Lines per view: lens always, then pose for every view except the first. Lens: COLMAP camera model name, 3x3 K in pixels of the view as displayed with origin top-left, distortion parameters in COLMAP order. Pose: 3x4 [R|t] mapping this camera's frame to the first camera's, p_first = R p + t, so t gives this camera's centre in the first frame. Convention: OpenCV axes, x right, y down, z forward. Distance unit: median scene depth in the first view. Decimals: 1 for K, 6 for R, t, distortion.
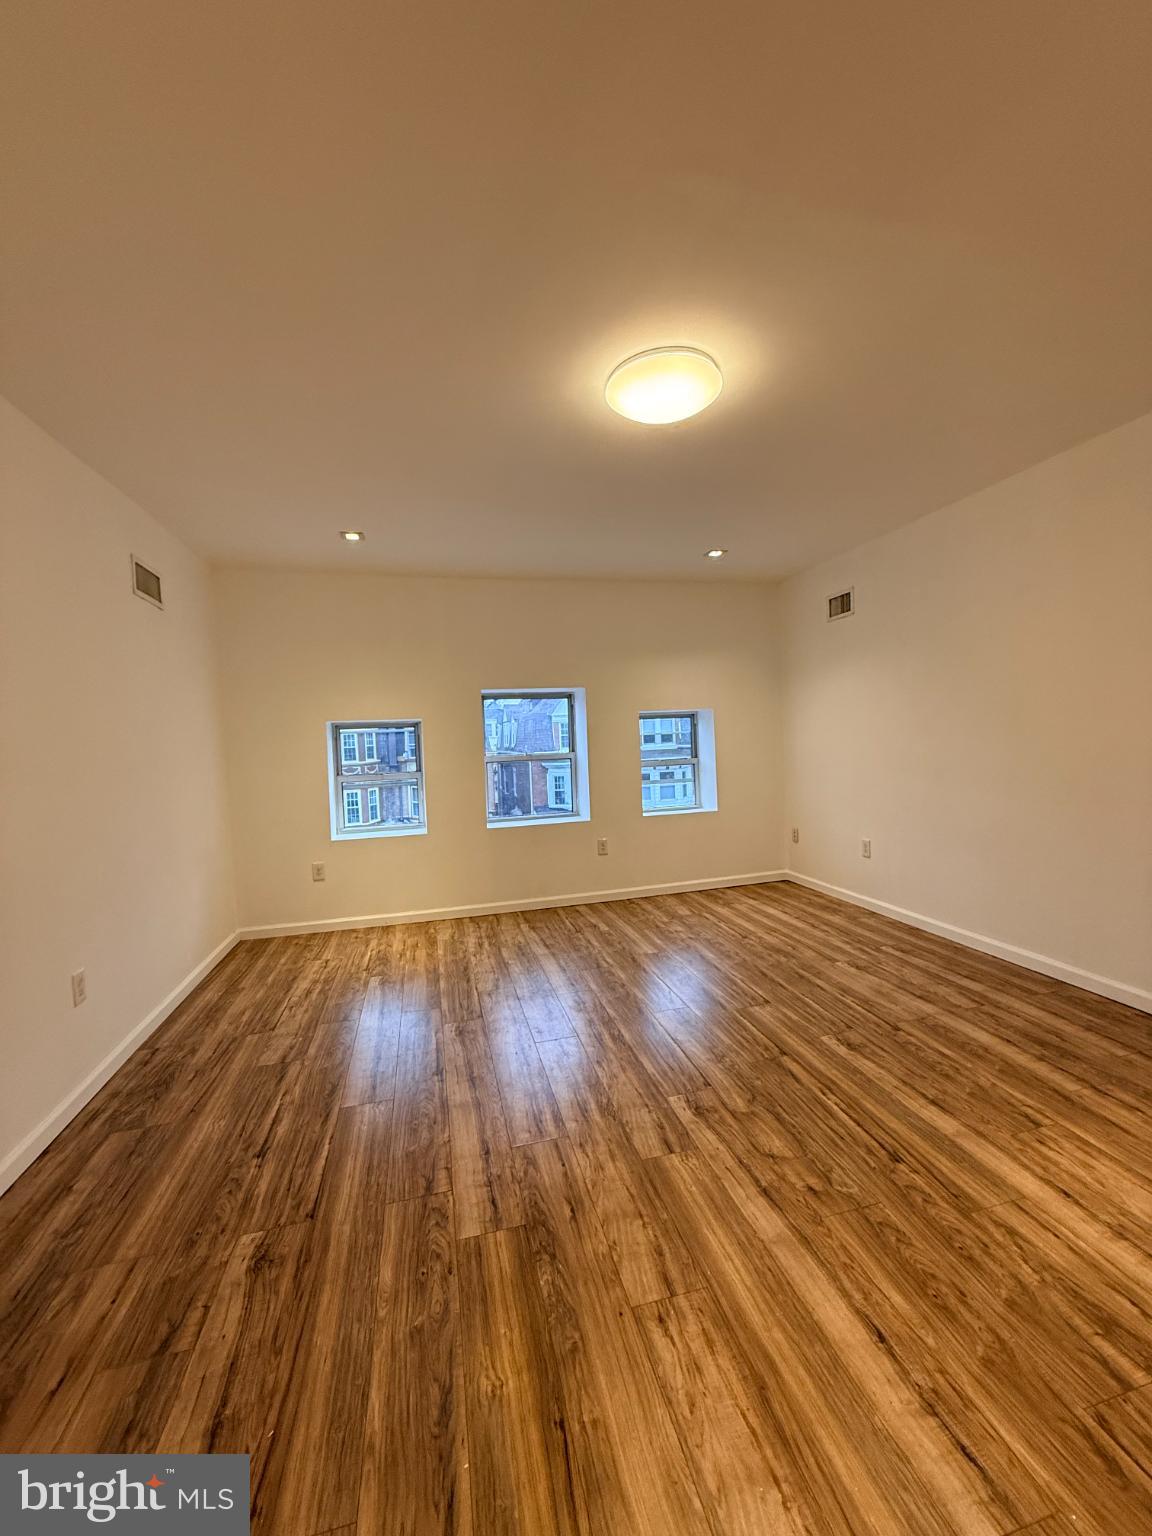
lens RADIAL K [[610.4, 0, 575.2], [0, 610.4, 763.2], [0, 0, 1]] dist [0.000717, -0.000573]
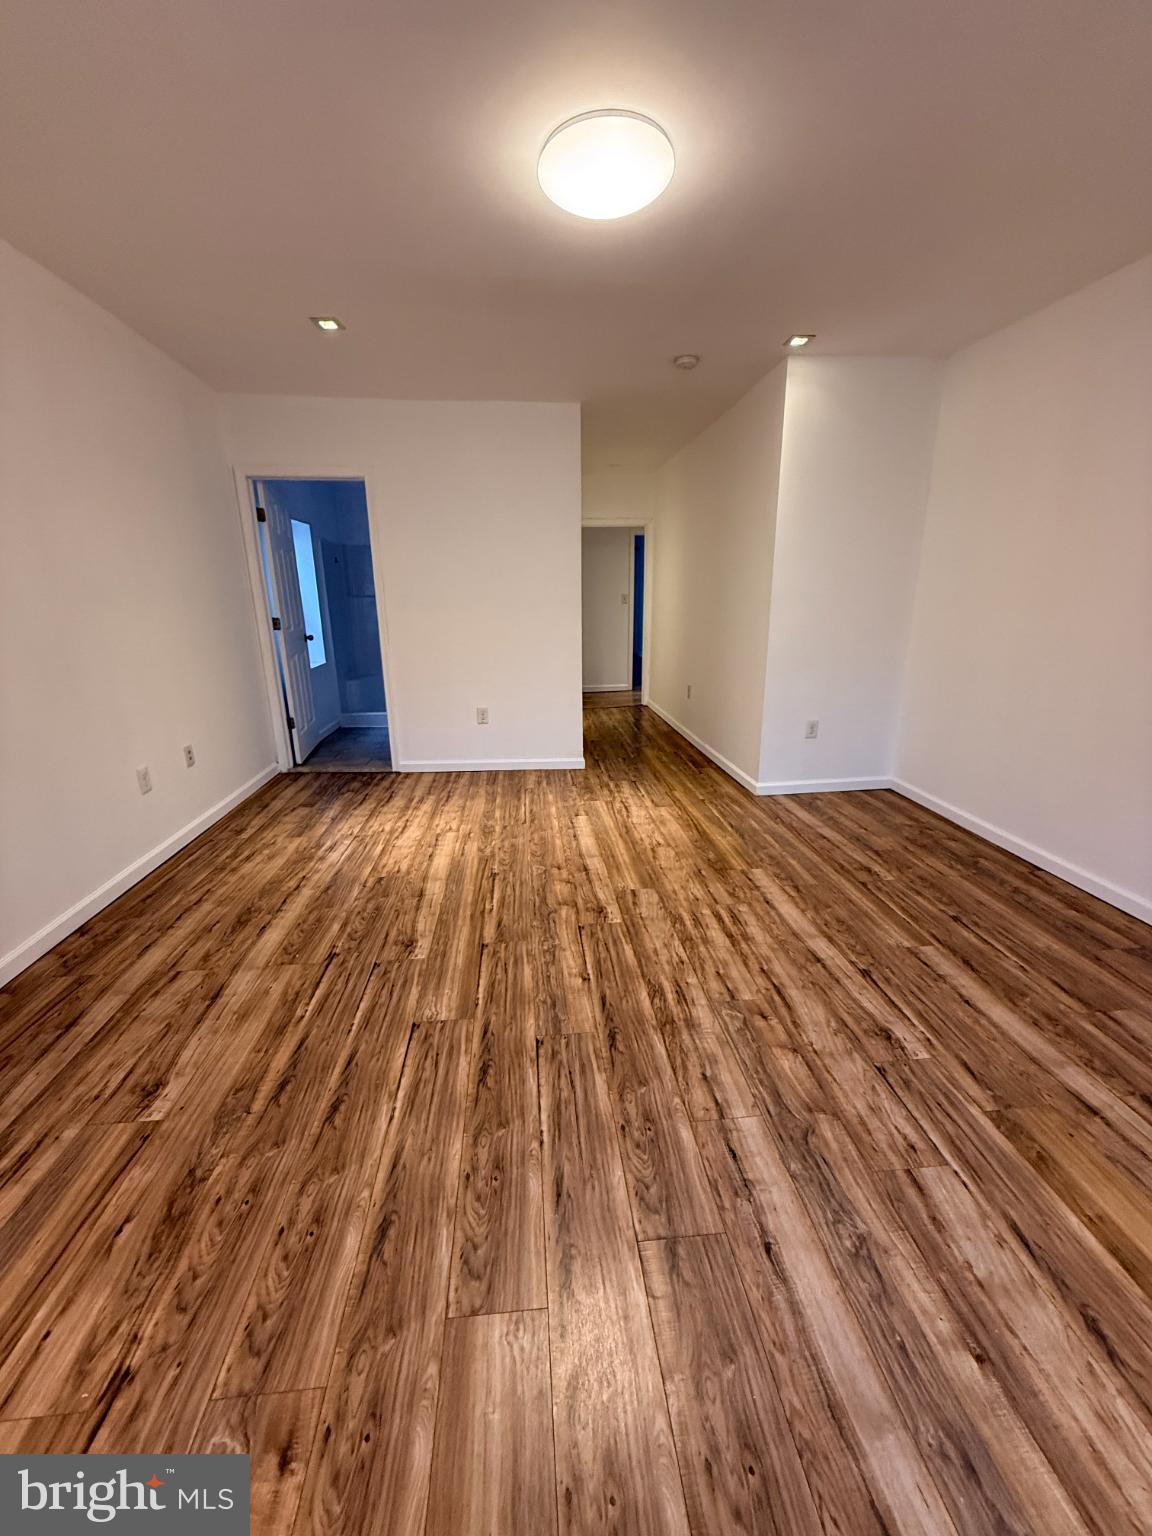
lens RADIAL K [[610.4, 0, 575.2], [0, 610.4, 763.2], [0, 0, 1]] dist [0.000717, -0.000573]
pose [[-0.987981, 0.007697, 0.154384, 0.061248], [0.055171, 0.950536, 0.305674, -0.088495], [-0.144395, 0.310518, -0.939536, 2.069711]]
